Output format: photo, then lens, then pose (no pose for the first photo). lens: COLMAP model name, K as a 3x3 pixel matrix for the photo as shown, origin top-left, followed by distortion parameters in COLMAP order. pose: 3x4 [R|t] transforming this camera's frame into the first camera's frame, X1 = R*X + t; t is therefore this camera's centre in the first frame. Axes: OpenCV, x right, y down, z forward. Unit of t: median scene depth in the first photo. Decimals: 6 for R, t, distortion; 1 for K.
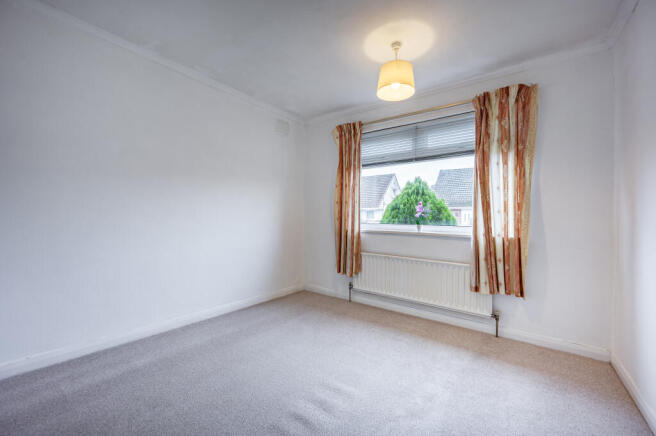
lens RADIAL K [[267.9, 0, 319.3], [0, 267.9, 212.7], [0, 0, 1]] dist [0.000556, 0.000082]
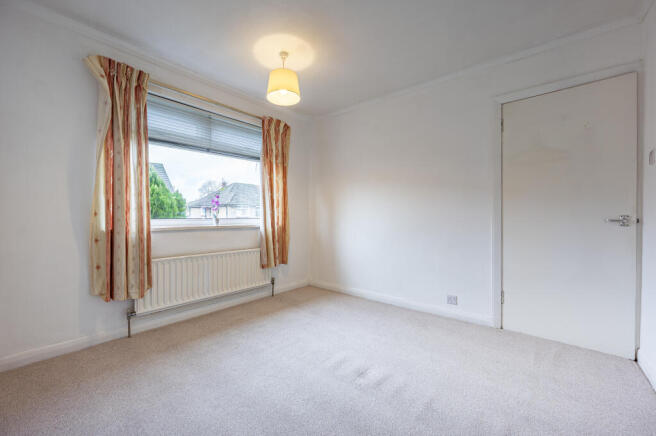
lens RADIAL K [[267.9, 0, 319.3], [0, 267.9, 212.7], [0, 0, 1]] dist [0.000556, 0.000082]
pose [[0.061117, -0.005218, 0.998117, -0.552265], [-0.021071, 0.999757, 0.006516, 0.009300], [-0.997908, -0.021430, 0.060992, 0.526693]]
